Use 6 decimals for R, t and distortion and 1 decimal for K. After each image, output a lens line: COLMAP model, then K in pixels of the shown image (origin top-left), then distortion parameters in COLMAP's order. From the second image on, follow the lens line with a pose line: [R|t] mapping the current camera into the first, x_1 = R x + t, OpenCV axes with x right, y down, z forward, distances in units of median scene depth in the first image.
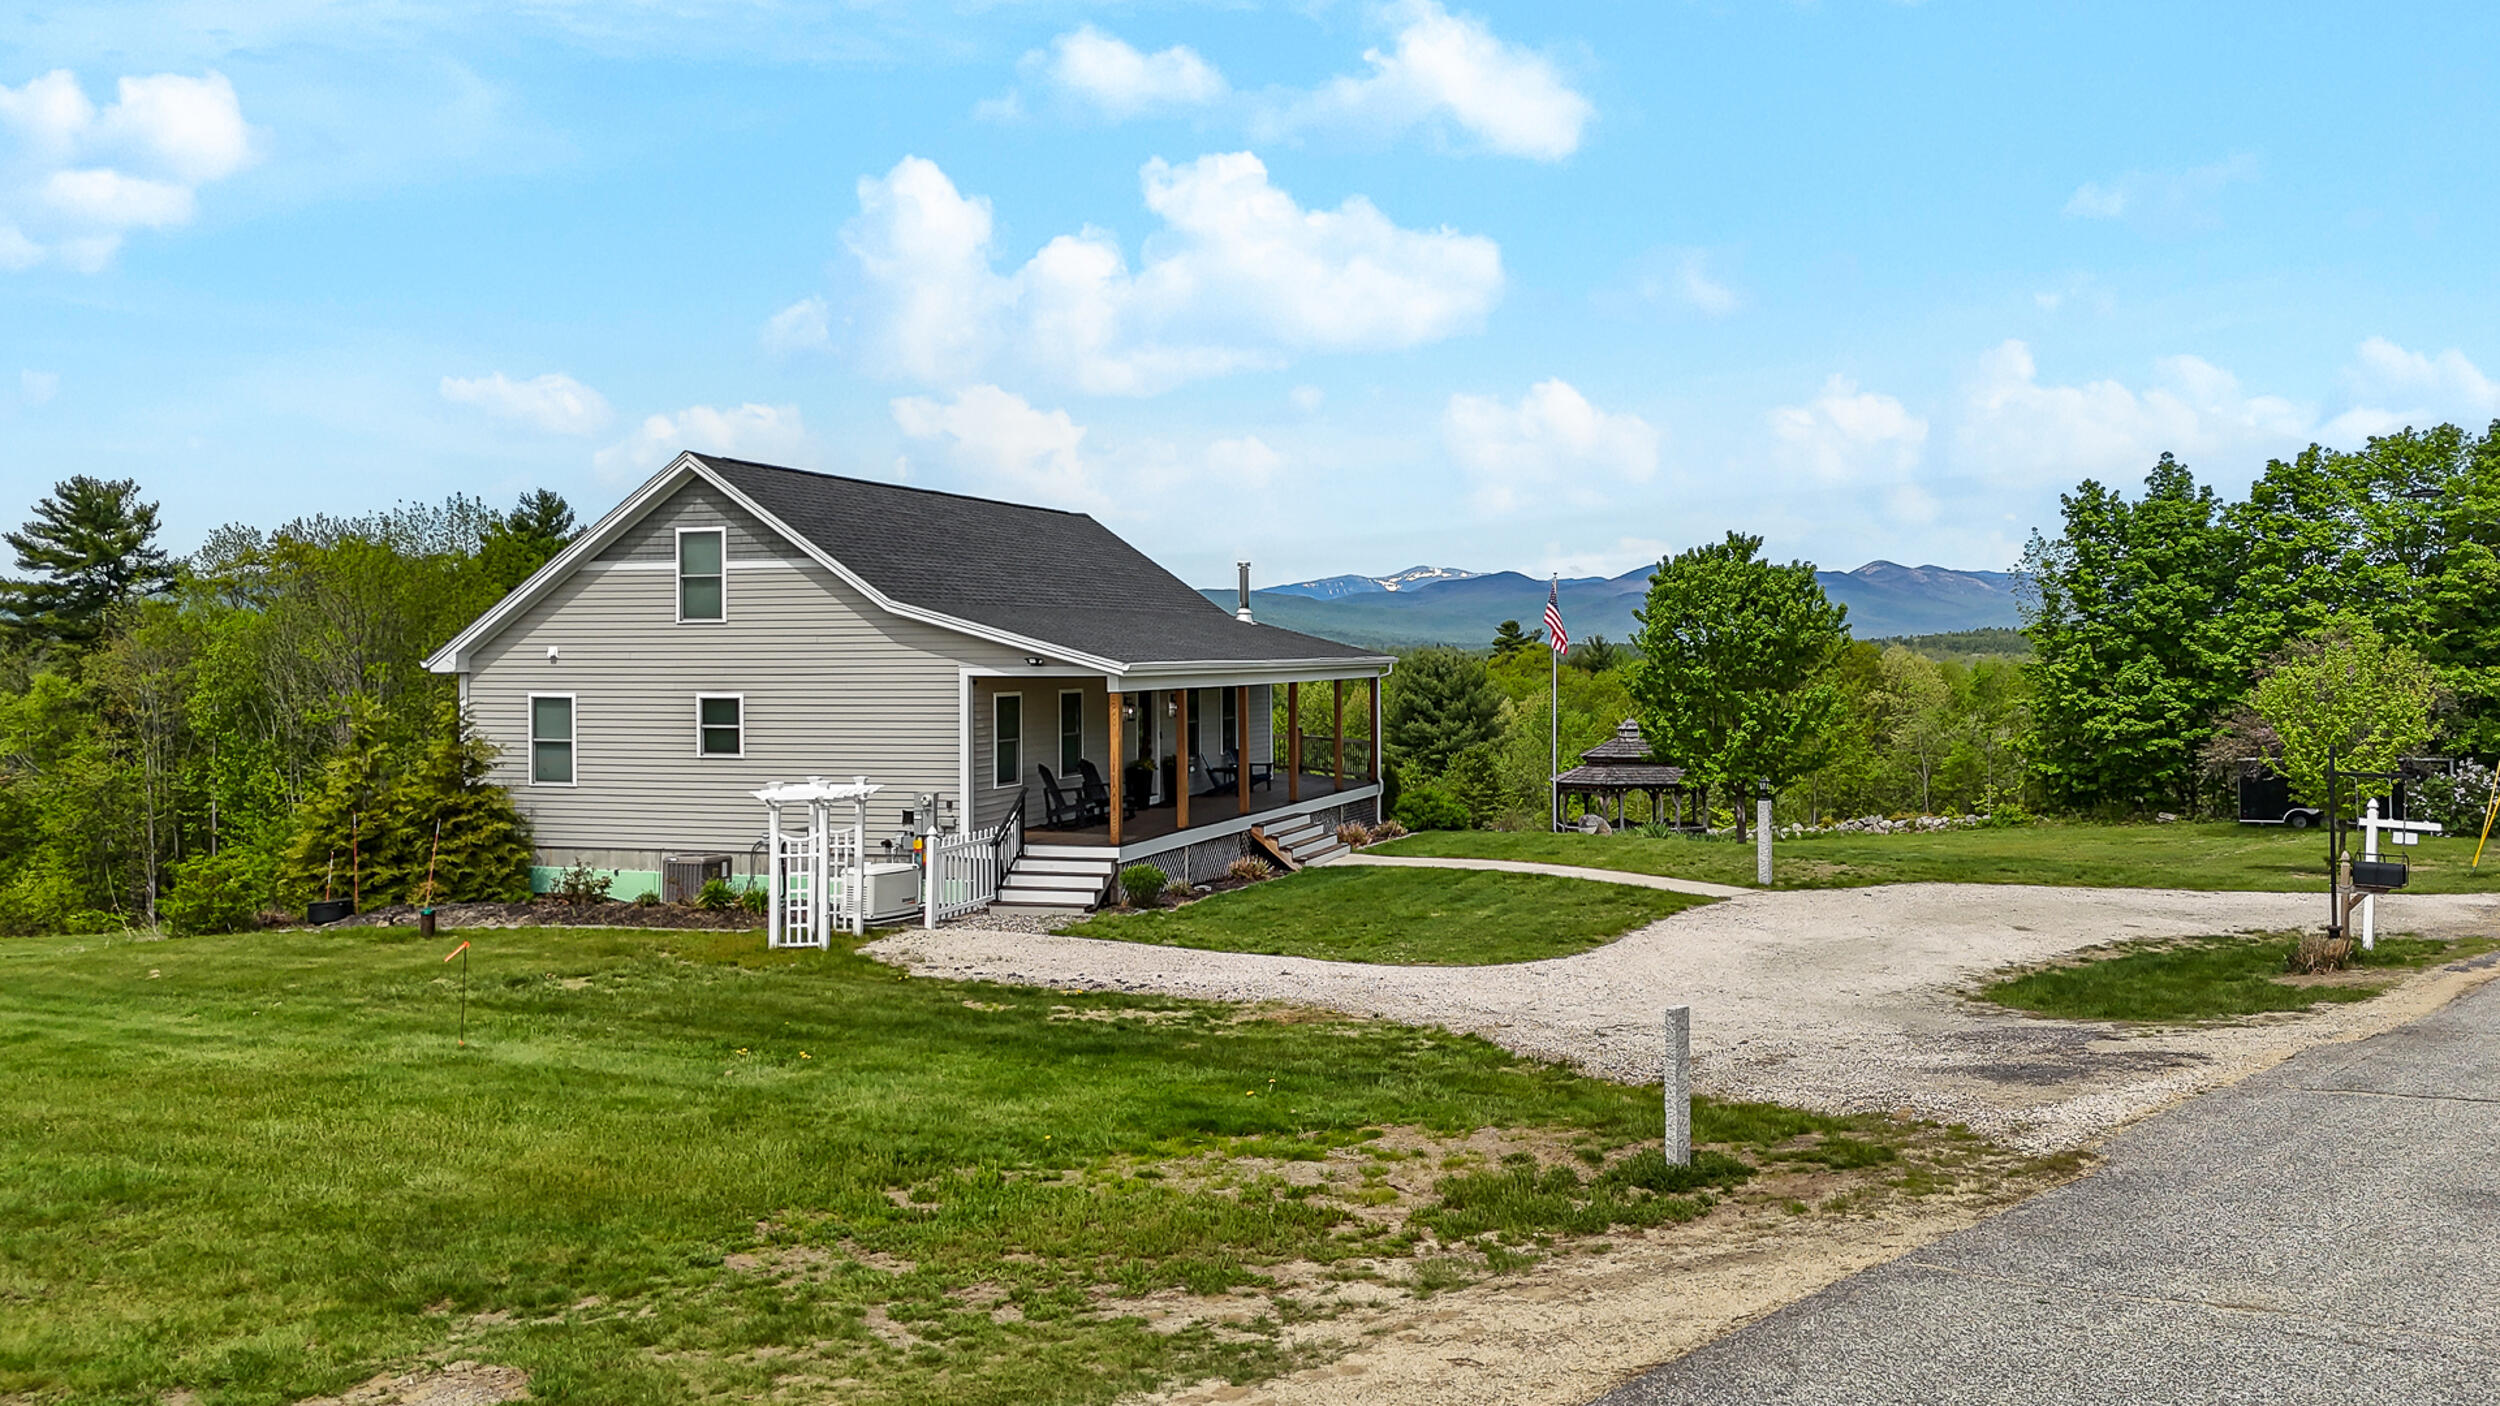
lens RADIAL K [[1828.7, 0, 1261.8], [0, 1828.7, 699.5], [0, 0, 1]] dist [0.073681, -0.057572]
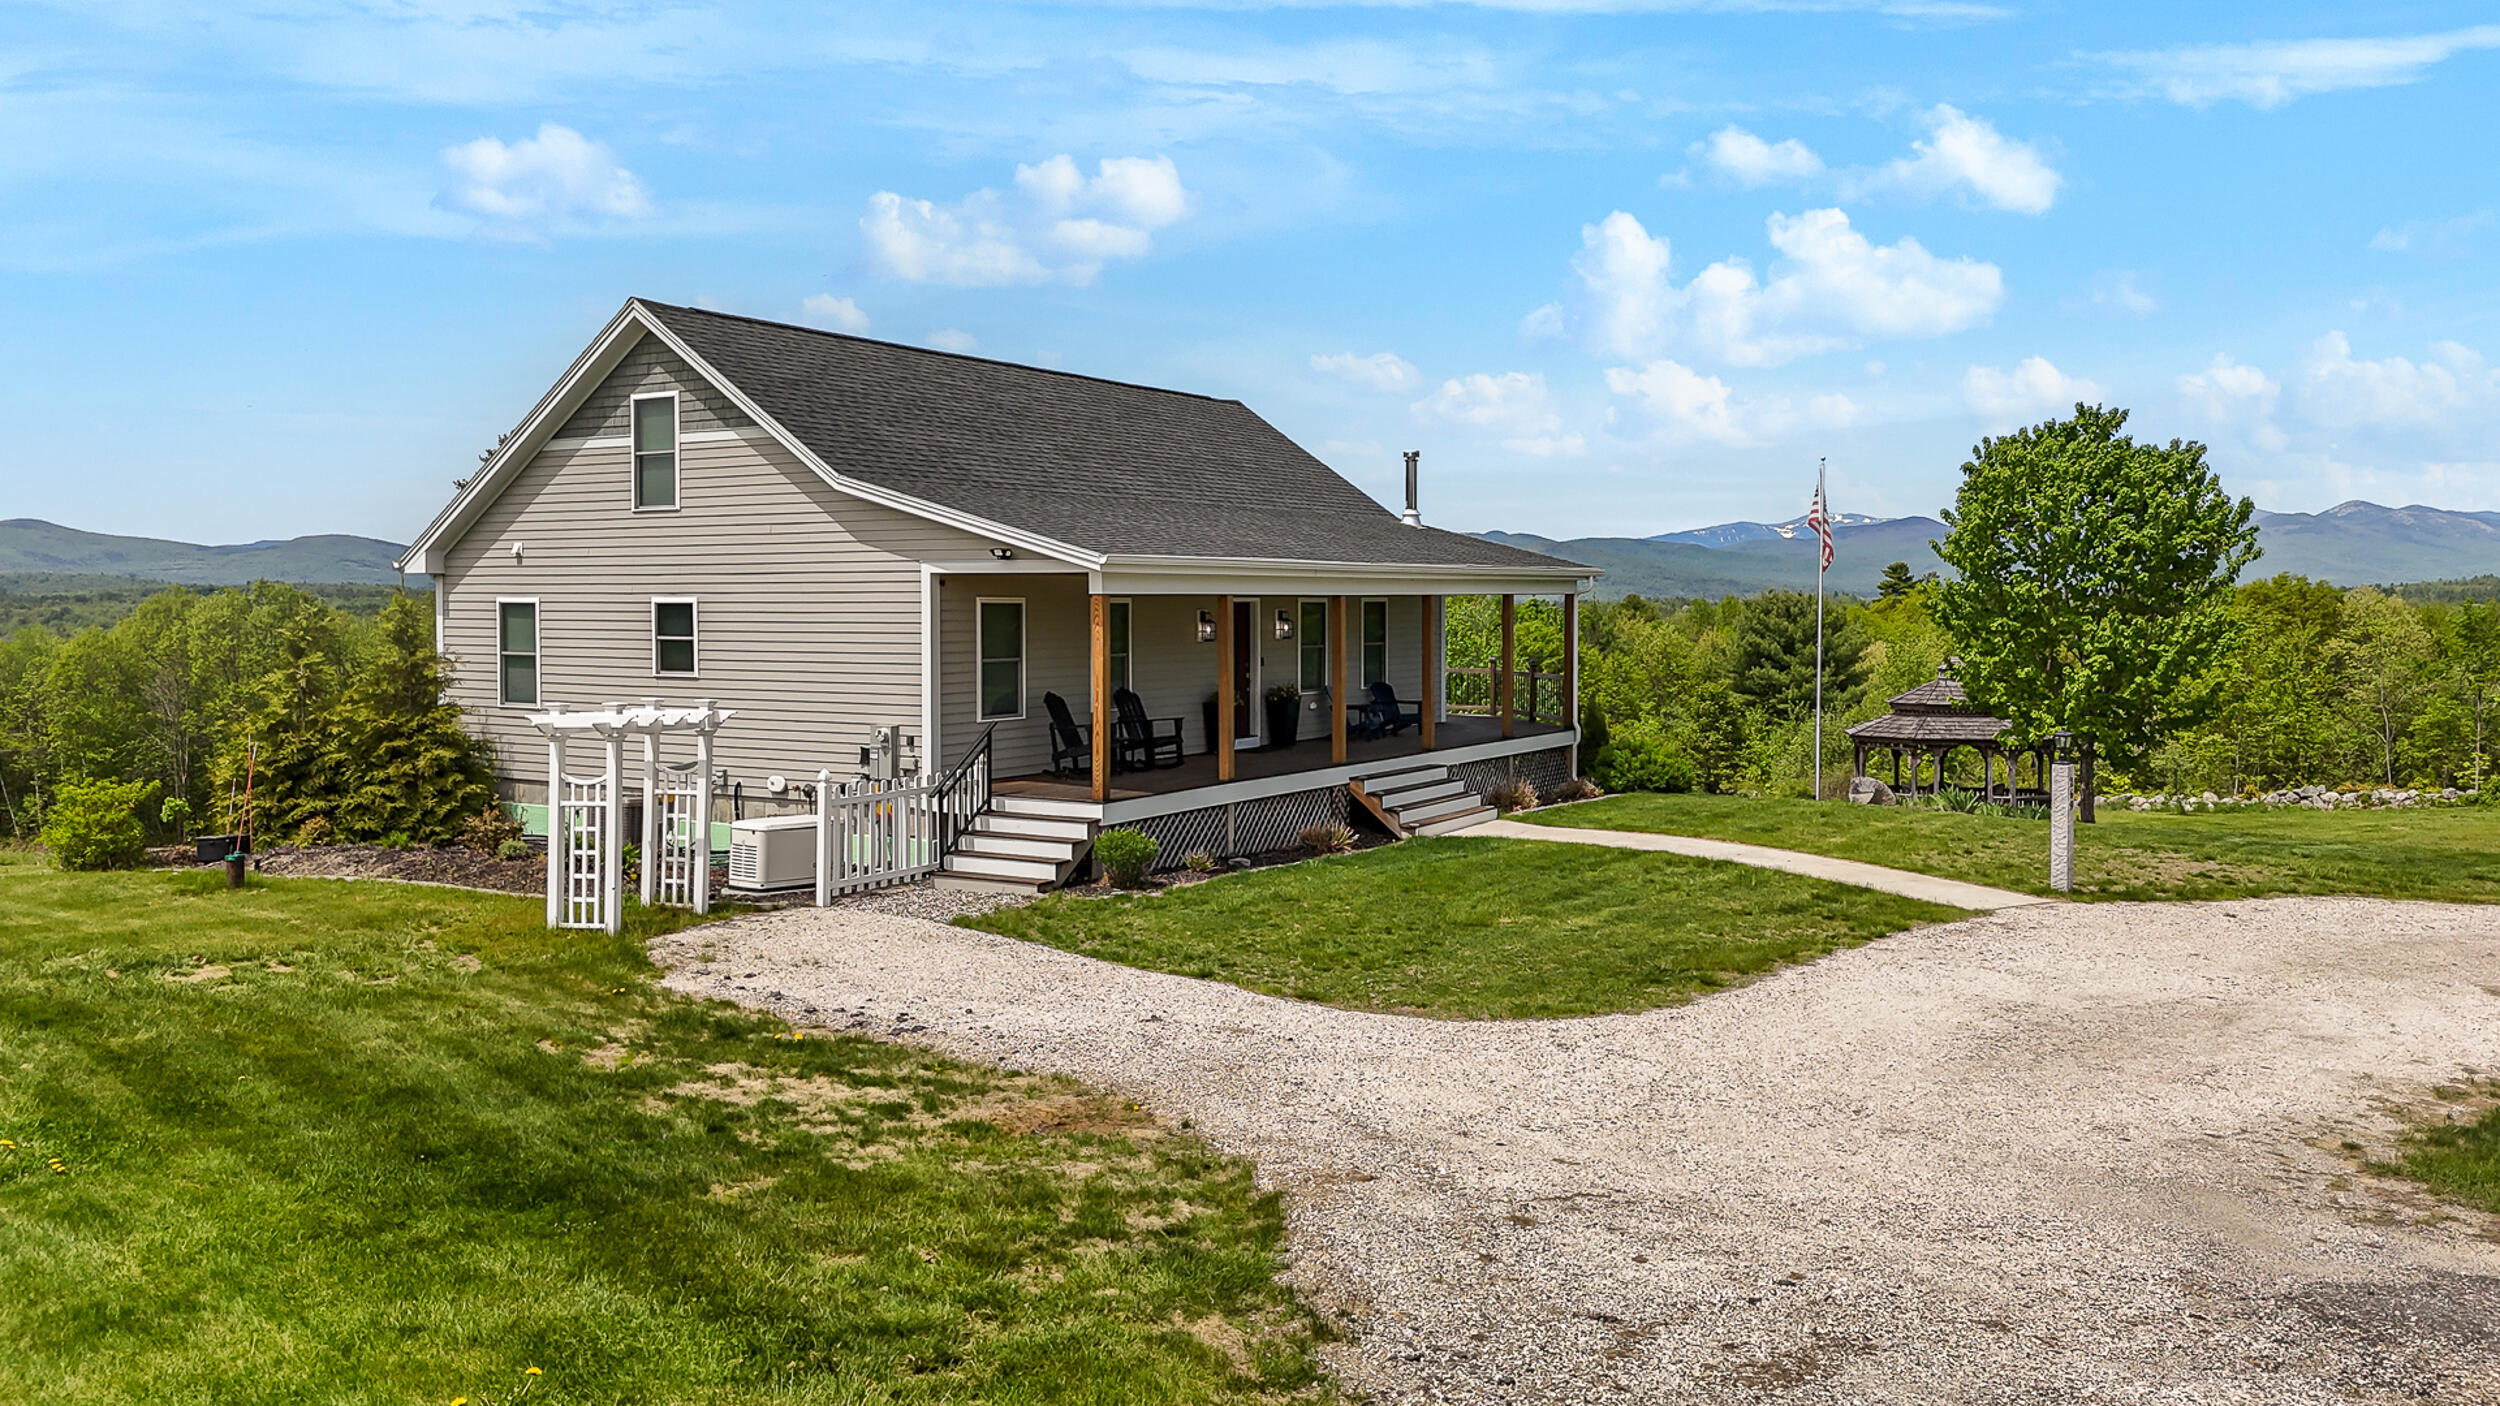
lens RADIAL K [[1828.7, 0, 1177.6], [0, 1828.7, 687.3], [0, 0, 1]] dist [0.073681, -0.057572]
pose [[0.972116, 0.017092, -0.233875, 0.107672], [-0.011390, 0.999605, 0.025709, 0.012321], [0.234222, -0.022329, 0.971927, 0.251501]]
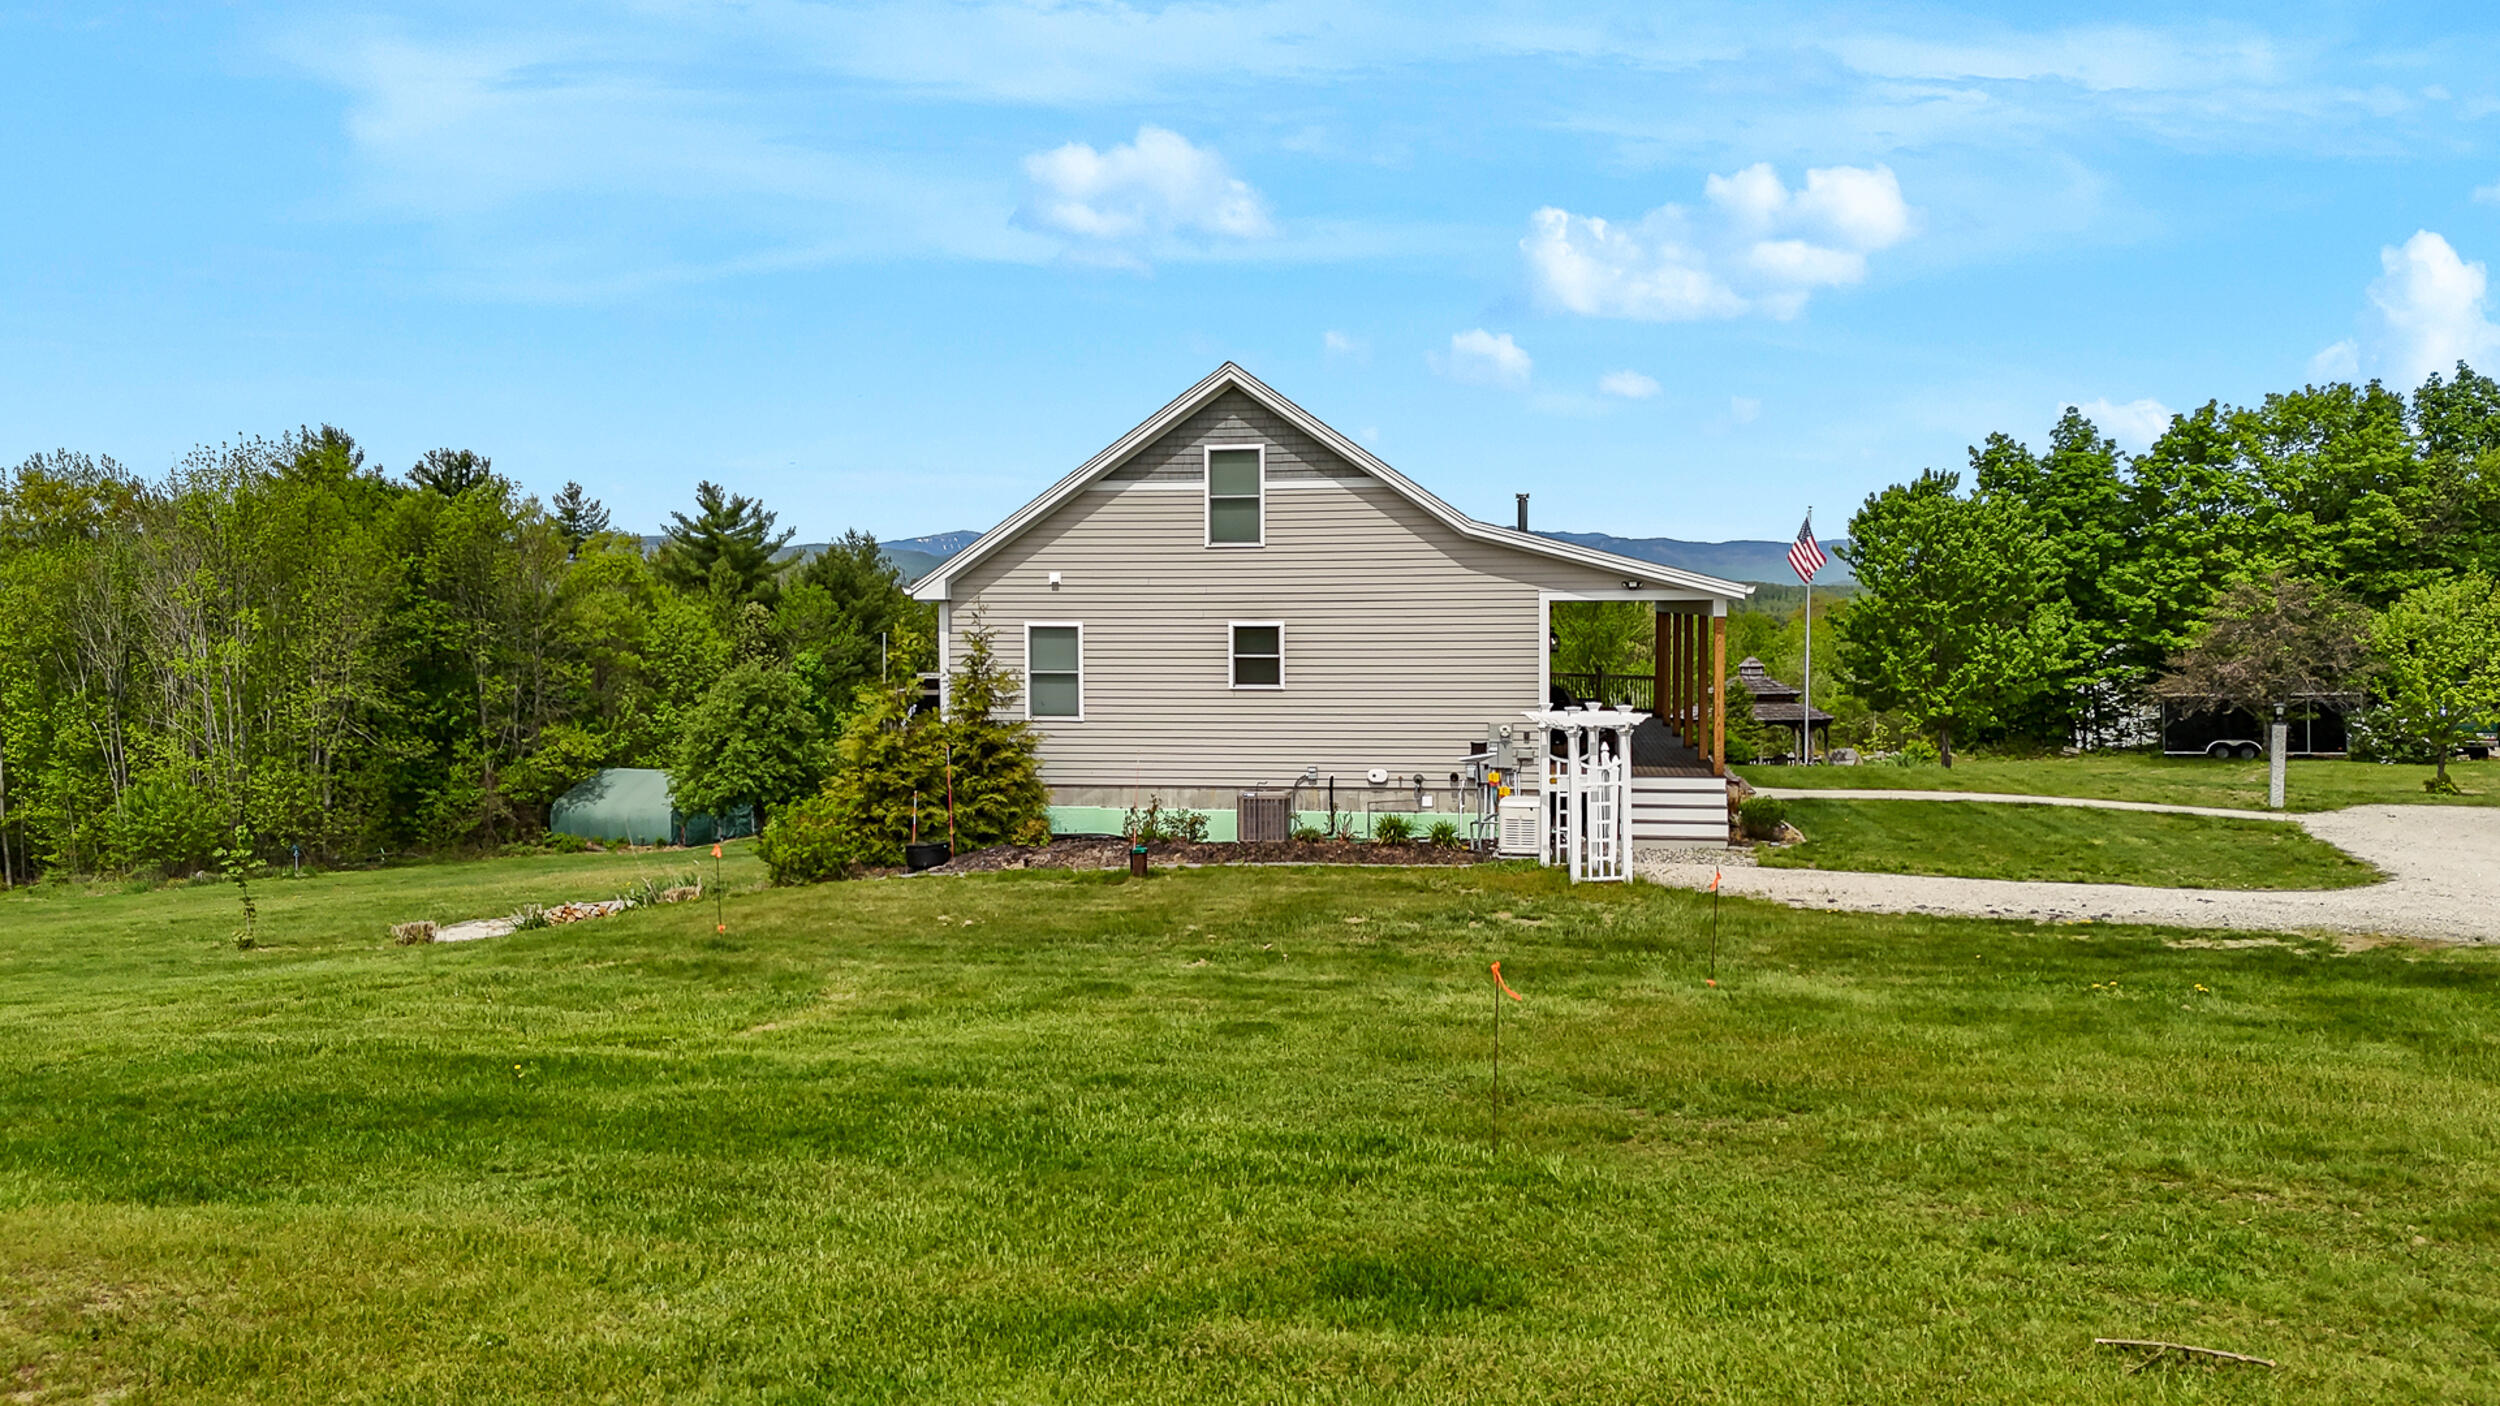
lens RADIAL K [[1828.7, 0, 1272.9], [0, 1828.7, 682.2], [0, 0, 1]] dist [0.073681, -0.057572]
pose [[0.989417, -0.005440, 0.144998, -0.405519], [0.002771, 0.999823, 0.018607, 0.010157], [-0.145074, -0.018008, 0.989257, 0.064902]]
